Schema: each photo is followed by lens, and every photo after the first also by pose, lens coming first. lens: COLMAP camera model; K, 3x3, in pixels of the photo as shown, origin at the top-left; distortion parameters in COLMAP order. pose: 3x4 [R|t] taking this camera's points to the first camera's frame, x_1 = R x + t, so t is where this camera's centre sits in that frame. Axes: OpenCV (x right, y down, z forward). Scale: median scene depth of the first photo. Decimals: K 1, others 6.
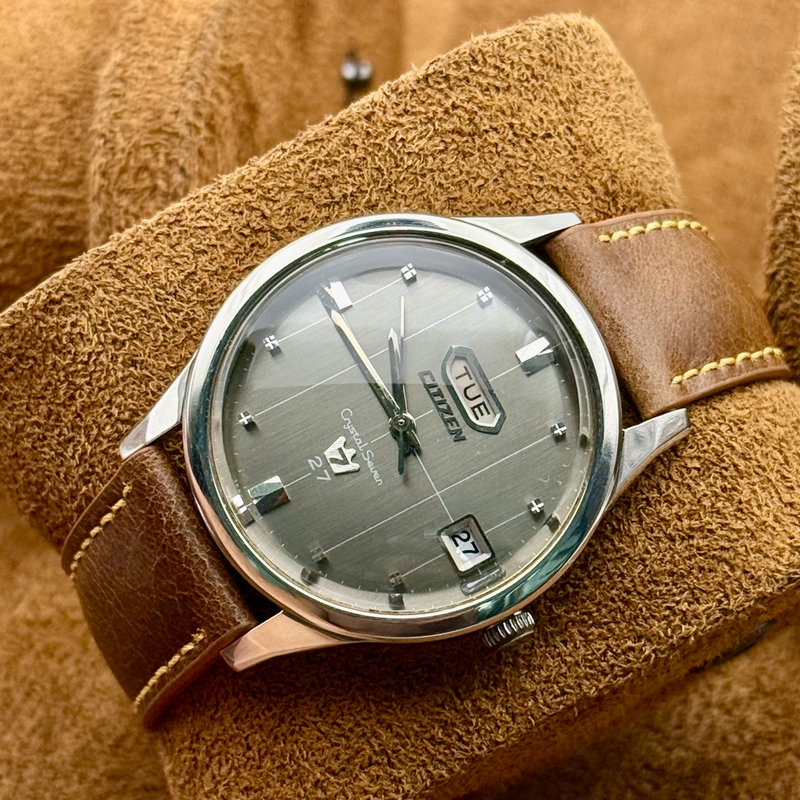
lens RADIAL K [[2851.0, 0, 405.1], [0, 2851.0, 398.7], [0, 0, 1]] dist [-0.021312, 0.000000]
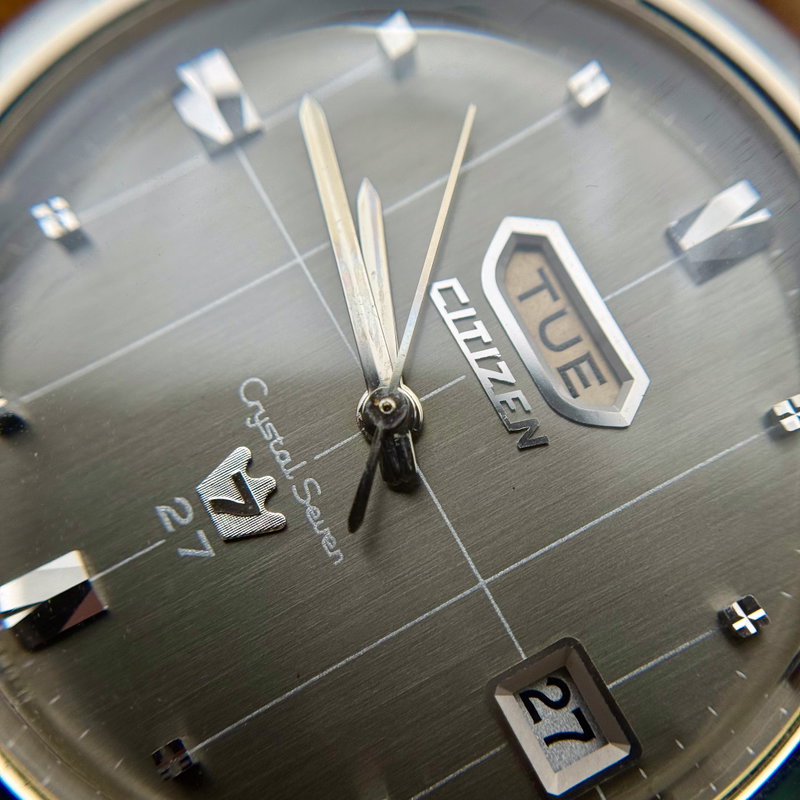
lens RADIAL K [[2082.9, 0, 396.6], [0, 2082.9, 396.5], [0, 0, 1]] dist [0.798606, 0.000000]
pose [[0.999441, -0.023999, -0.023274, 0.006801], [0.023317, 0.999304, -0.029121, 0.015130], [0.023957, 0.028562, 0.999305, 0.691065]]
